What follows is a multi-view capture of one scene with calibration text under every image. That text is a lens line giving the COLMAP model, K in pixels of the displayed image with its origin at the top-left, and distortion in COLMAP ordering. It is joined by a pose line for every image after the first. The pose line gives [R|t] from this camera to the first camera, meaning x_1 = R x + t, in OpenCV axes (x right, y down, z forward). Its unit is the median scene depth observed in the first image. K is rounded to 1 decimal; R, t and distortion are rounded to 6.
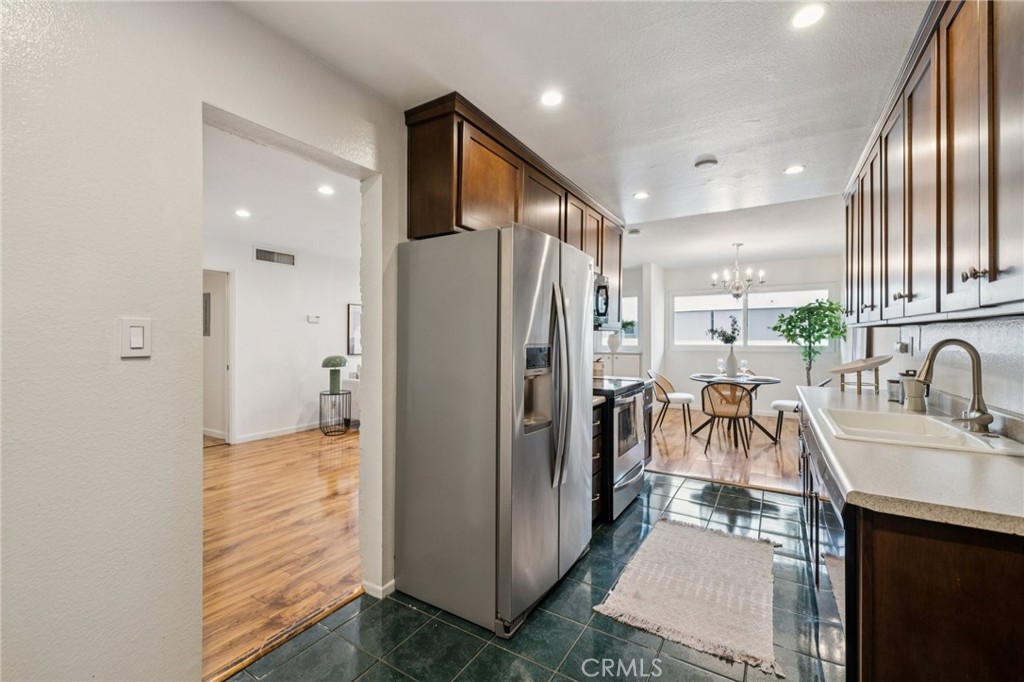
lens RADIAL K [[426.3, 0, 508.5], [0, 426.3, 337.5], [0, 0, 1]] dist [-0.001970, -0.000013]
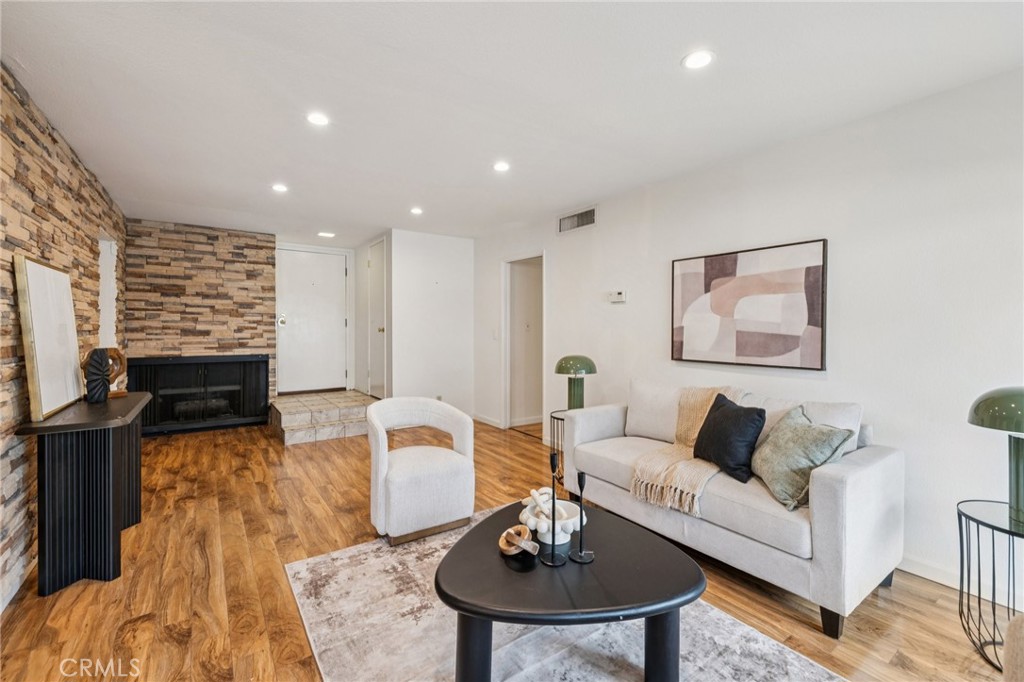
lens RADIAL K [[426.3, 0, 510.3], [0, 426.3, 338.2], [0, 0, 1]] dist [-0.001970, -0.000013]
pose [[-0.401036, 0.018123, -0.915883, 0.192329], [0.000928, 0.999812, 0.019377, 0.005067], [0.916062, 0.006921, -0.400978, 1.165044]]
